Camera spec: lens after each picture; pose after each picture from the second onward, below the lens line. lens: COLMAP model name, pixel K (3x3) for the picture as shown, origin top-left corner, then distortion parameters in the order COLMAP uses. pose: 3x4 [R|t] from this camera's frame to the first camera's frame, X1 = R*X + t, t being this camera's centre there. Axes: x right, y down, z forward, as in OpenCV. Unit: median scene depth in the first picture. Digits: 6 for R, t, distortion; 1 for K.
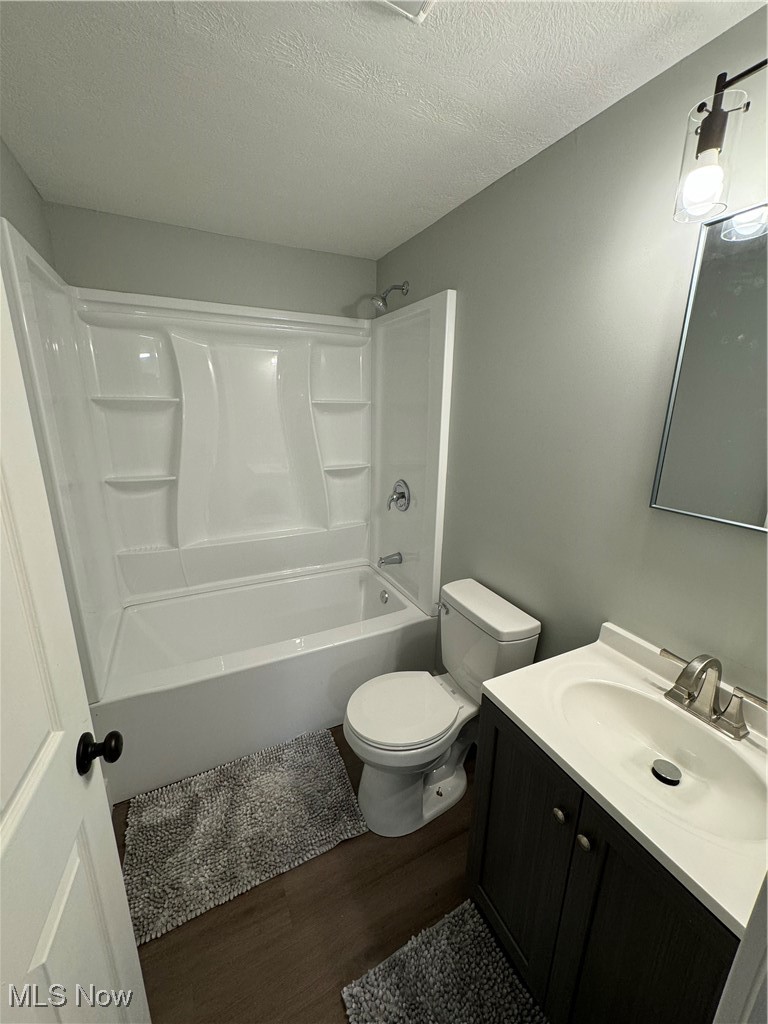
lens RADIAL K [[408.3, 0, 384.1], [0, 408.3, 511.7], [0, 0, 1]] dist [-0.003058, 0.000916]
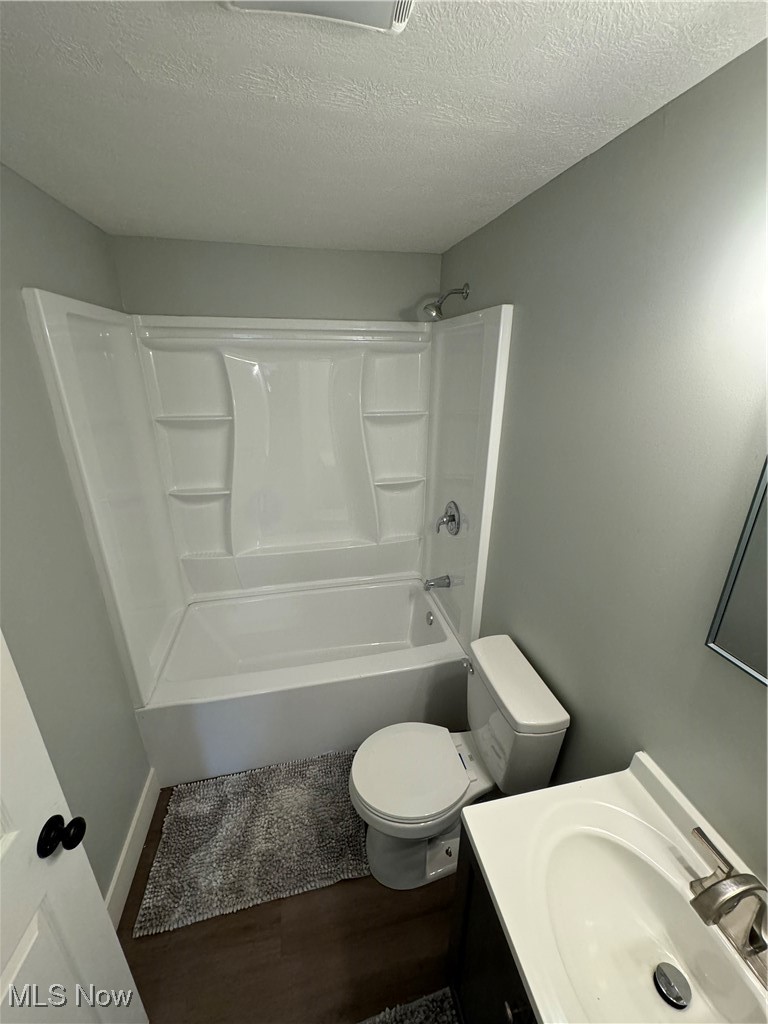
lens RADIAL K [[408.3, 0, 384.1], [0, 408.3, 511.7], [0, 0, 1]] dist [-0.003058, 0.000916]
pose [[0.970280, 0.074026, -0.230384, 0.149556], [-0.052834, 0.993897, 0.096839, -0.195587], [0.236146, -0.081789, 0.968269, 0.095668]]
